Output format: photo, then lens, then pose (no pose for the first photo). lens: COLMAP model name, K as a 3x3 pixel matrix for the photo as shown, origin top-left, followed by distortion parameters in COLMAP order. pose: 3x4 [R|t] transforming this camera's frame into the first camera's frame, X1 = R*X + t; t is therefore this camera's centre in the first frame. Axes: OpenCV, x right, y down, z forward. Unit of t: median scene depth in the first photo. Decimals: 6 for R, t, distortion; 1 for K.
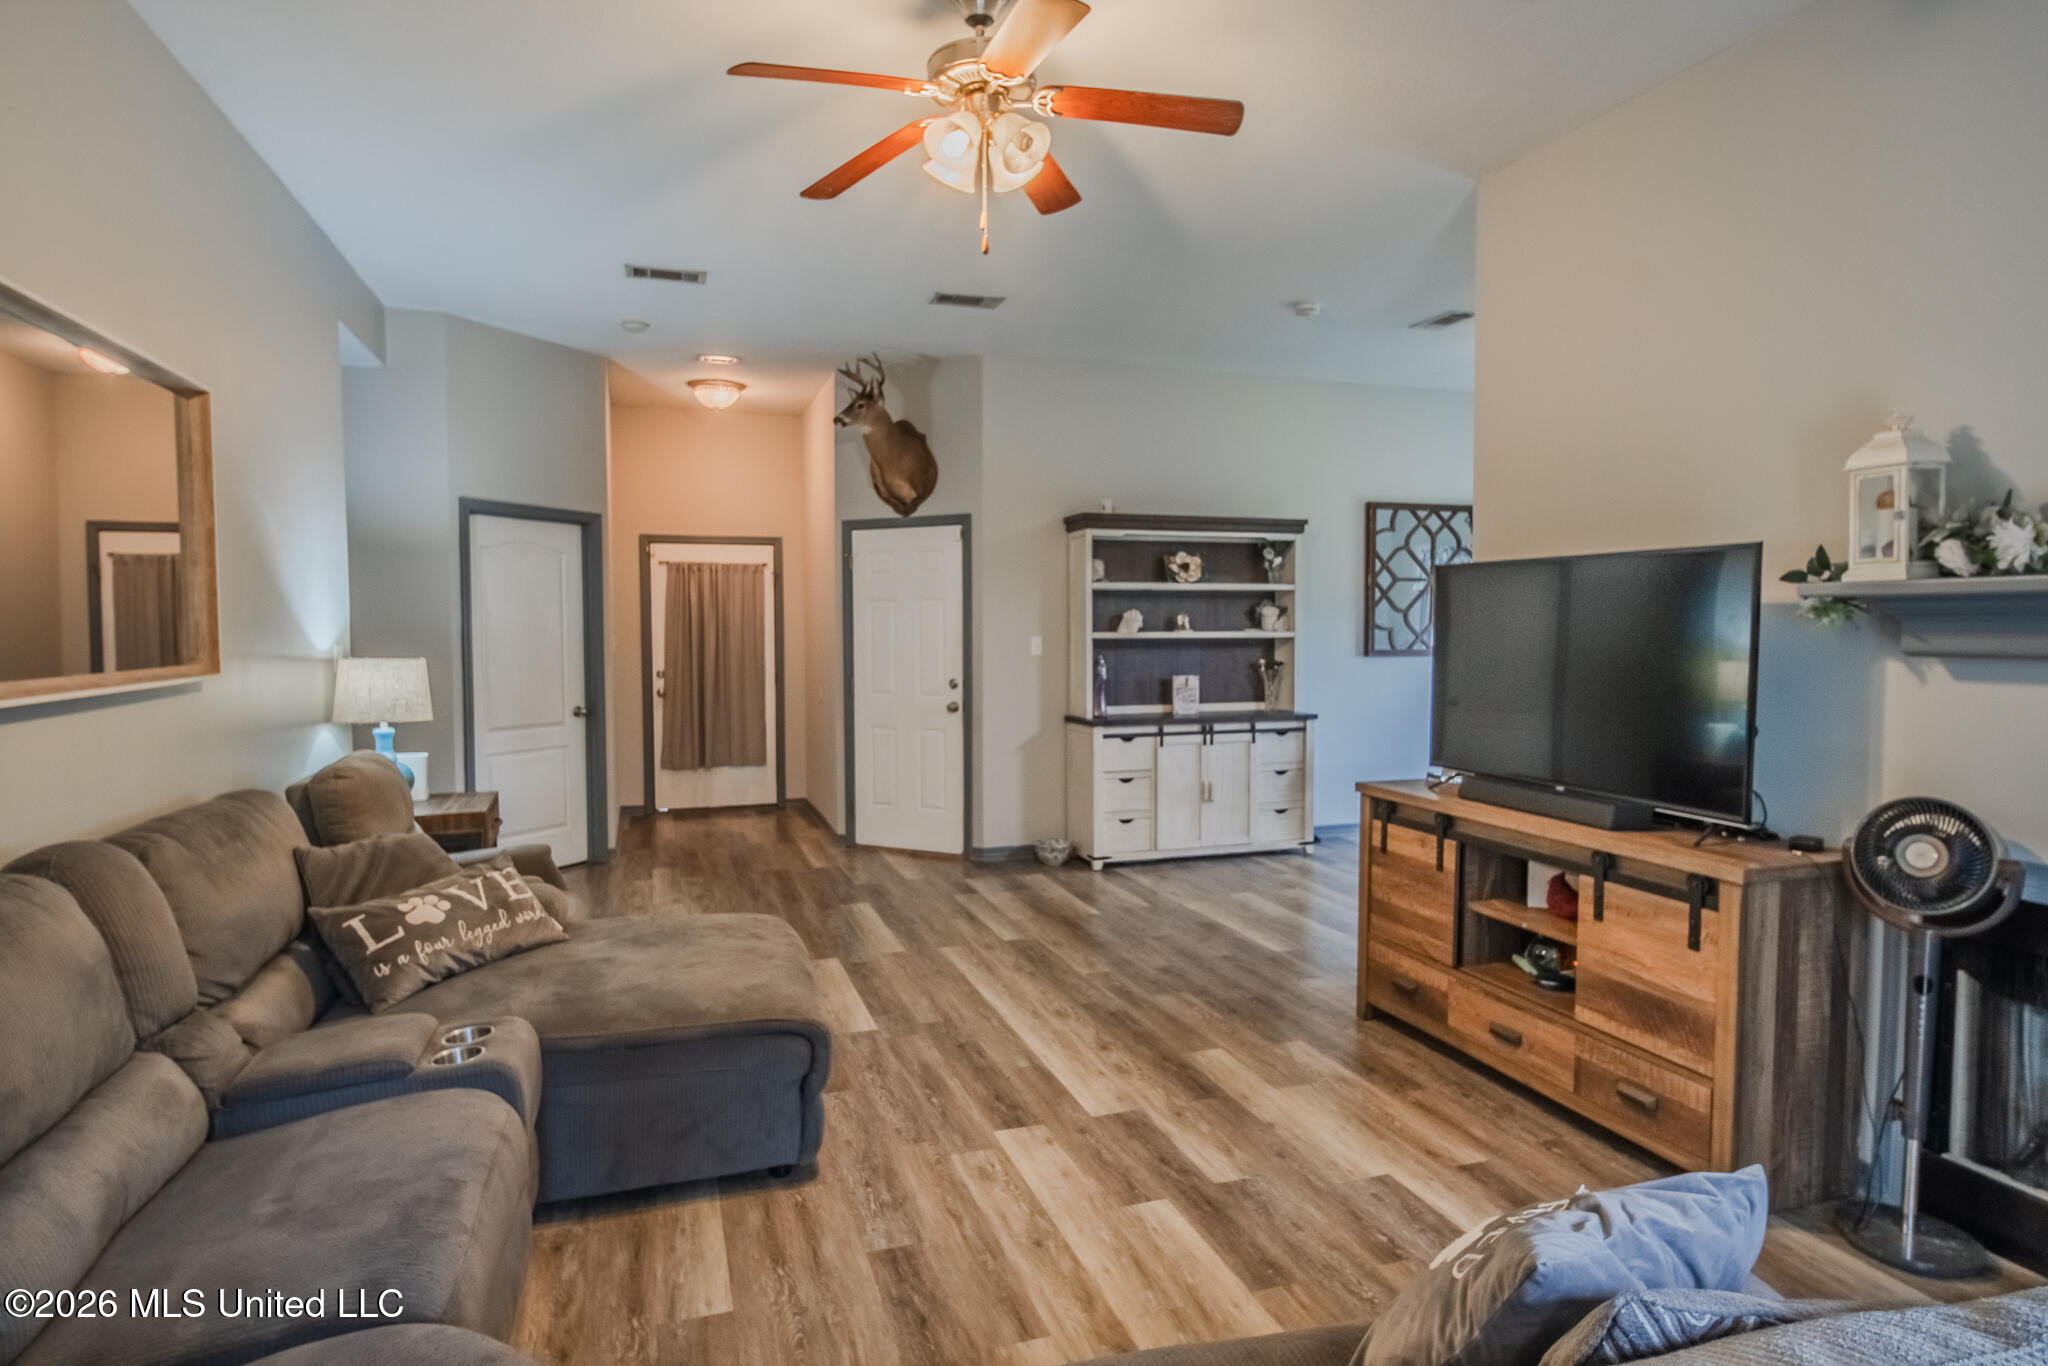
lens RADIAL K [[1118.5, 0, 1029.9], [0, 1118.5, 686.0], [0, 0, 1]] dist [-0.007562, 0.001681]
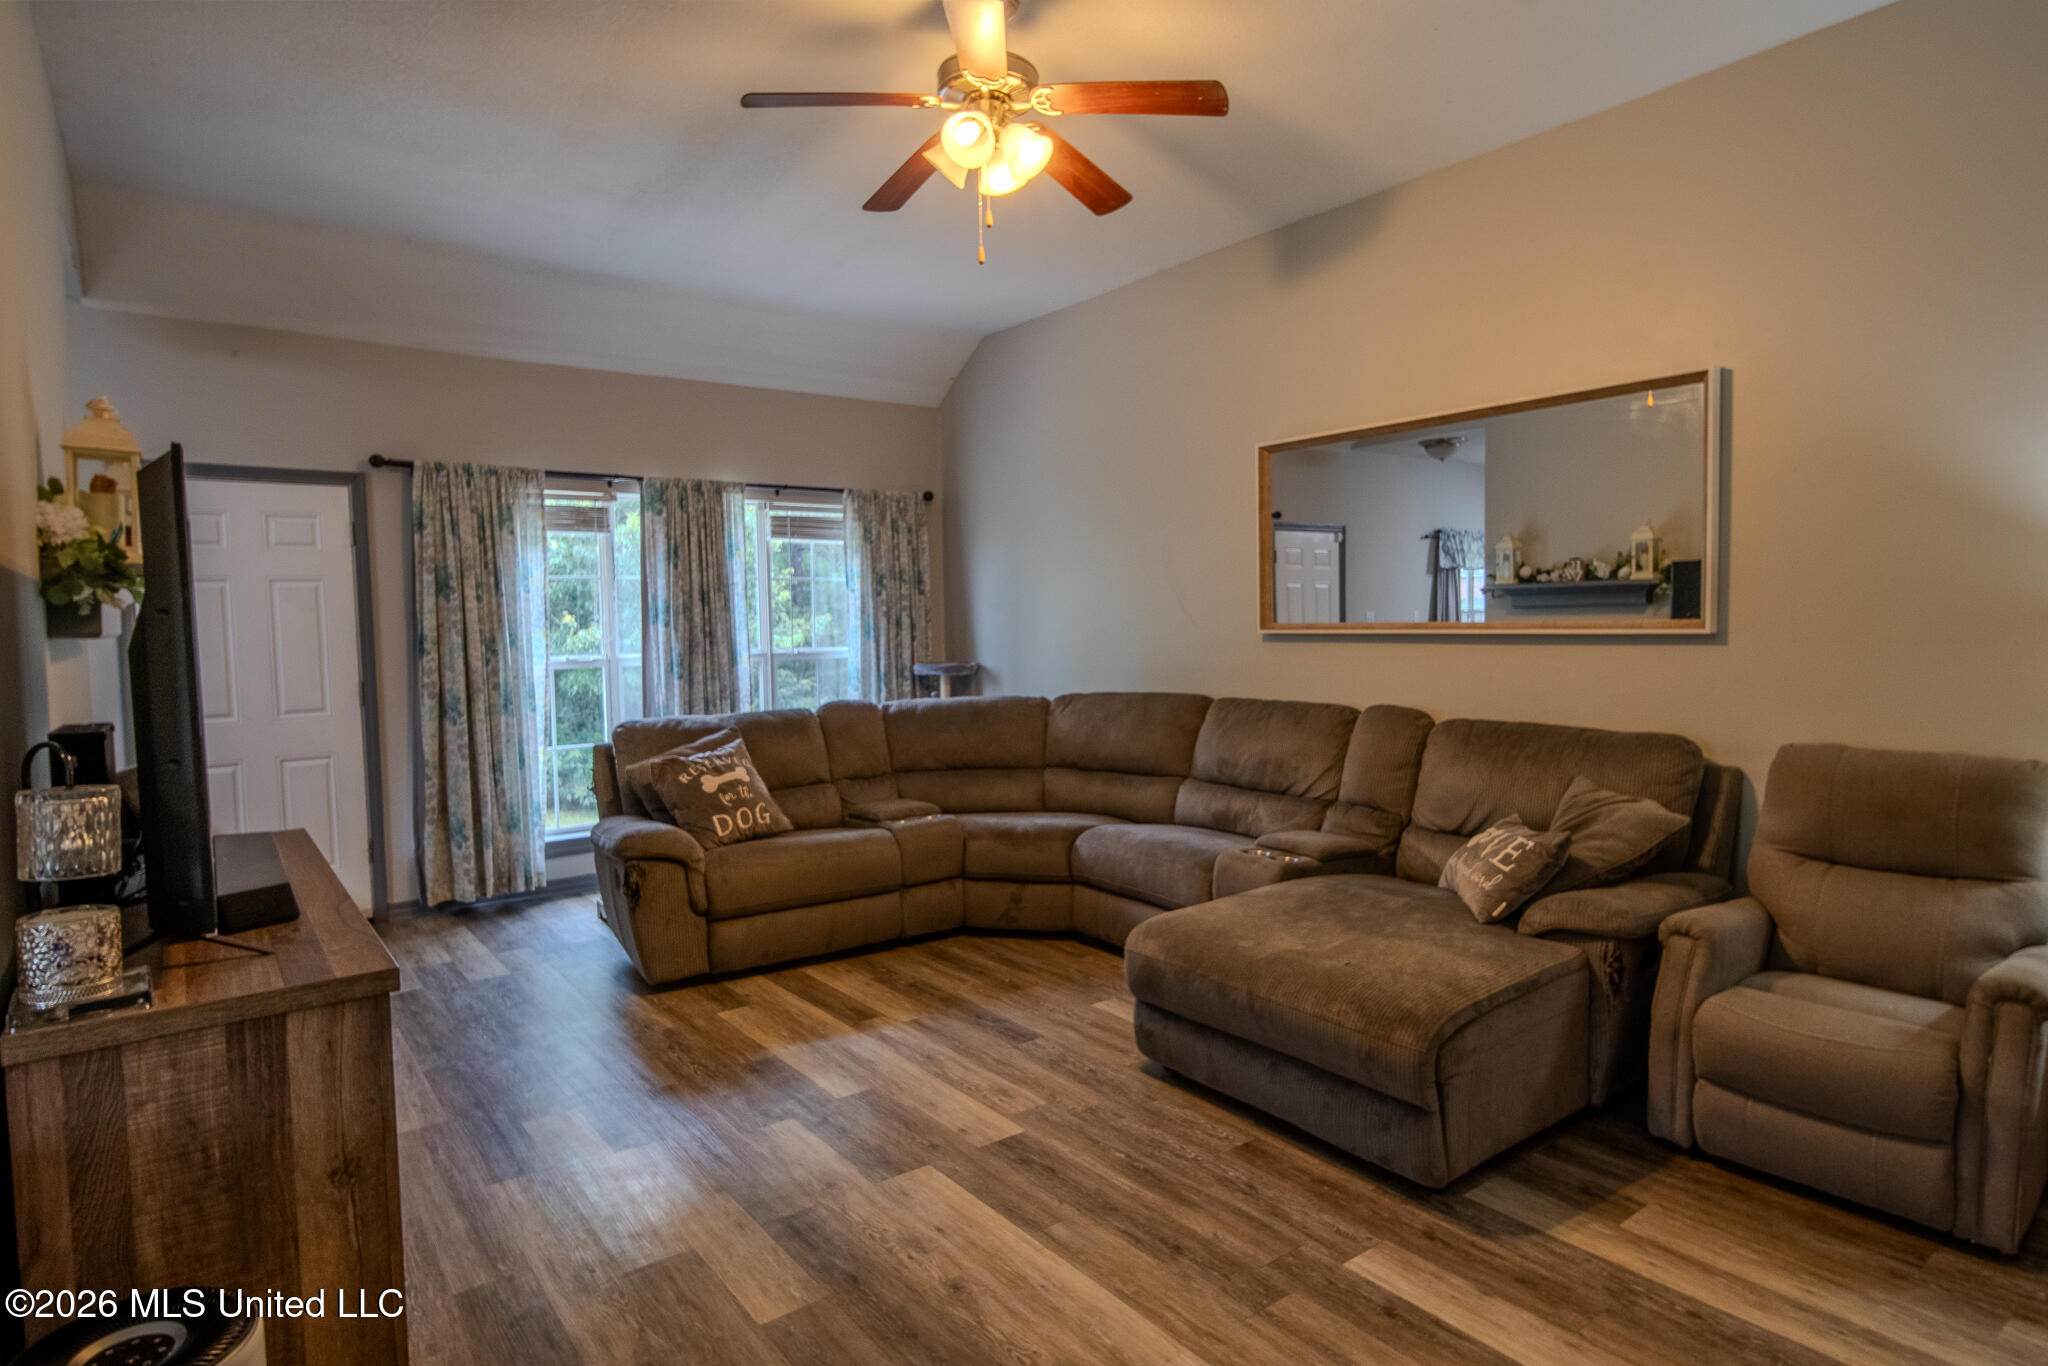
lens RADIAL K [[1118.5, 0, 1022.8], [0, 1118.5, 679.9], [0, 0, 1]] dist [-0.007562, 0.001681]
pose [[-0.950107, 0.034585, -0.310002, 0.195180], [0.000339, 0.993948, 0.109849, -0.065810], [0.311925, 0.104263, -0.944369, 1.452313]]
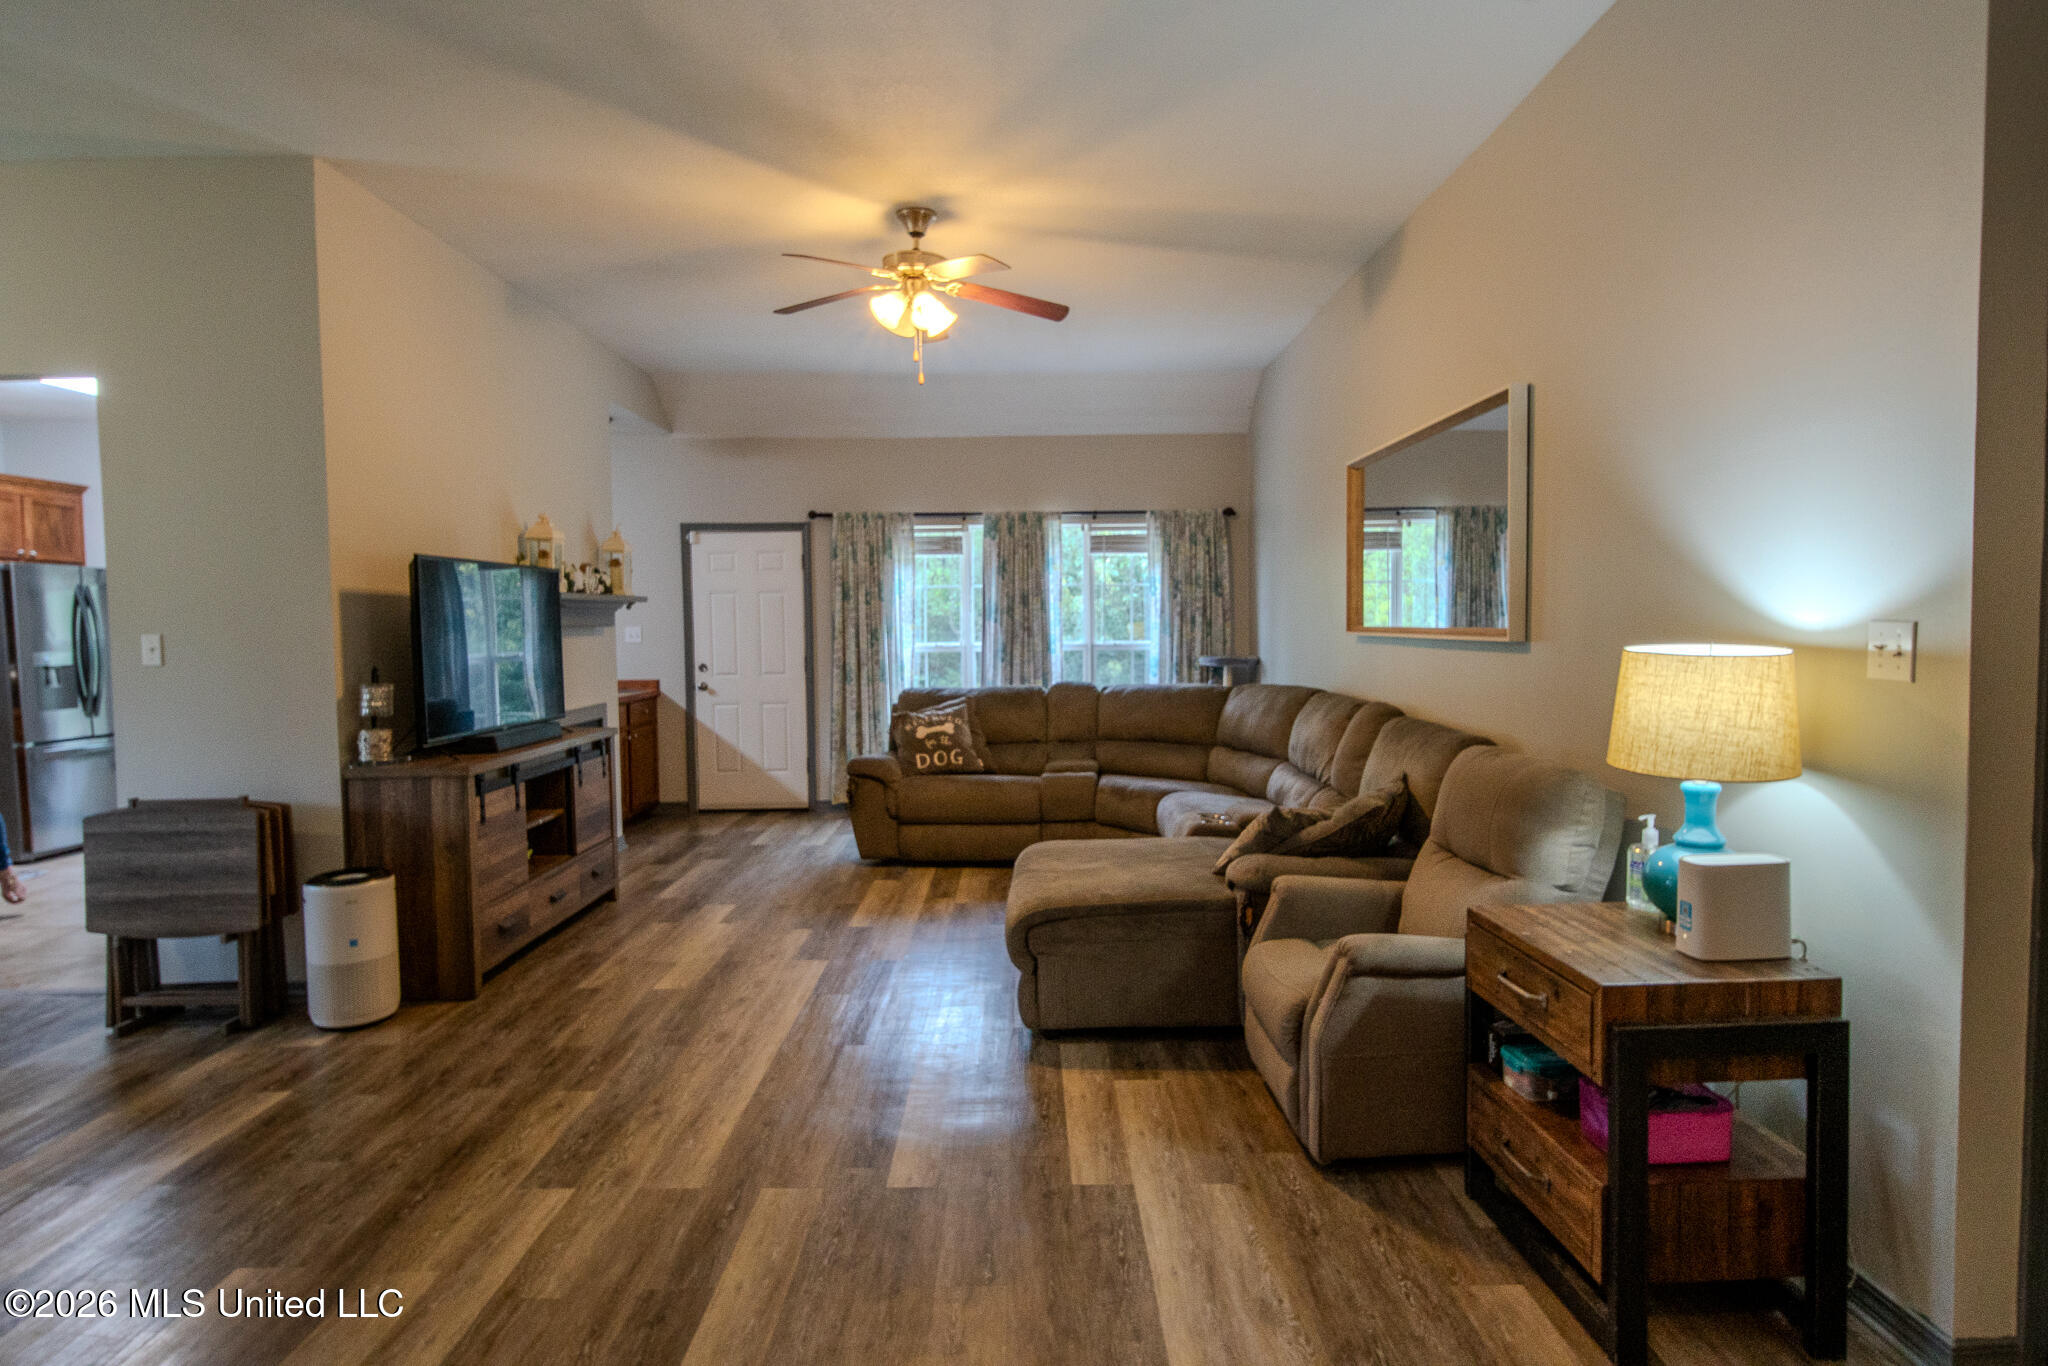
lens RADIAL K [[1118.5, 0, 1026.9], [0, 1118.5, 678.3], [0, 0, 1]] dist [-0.007562, 0.001681]
pose [[-0.948164, -0.005177, 0.317739, -0.500617], [0.029933, 0.993967, 0.105517, -0.083661], [-0.316368, 0.109558, -0.942289, 1.774438]]
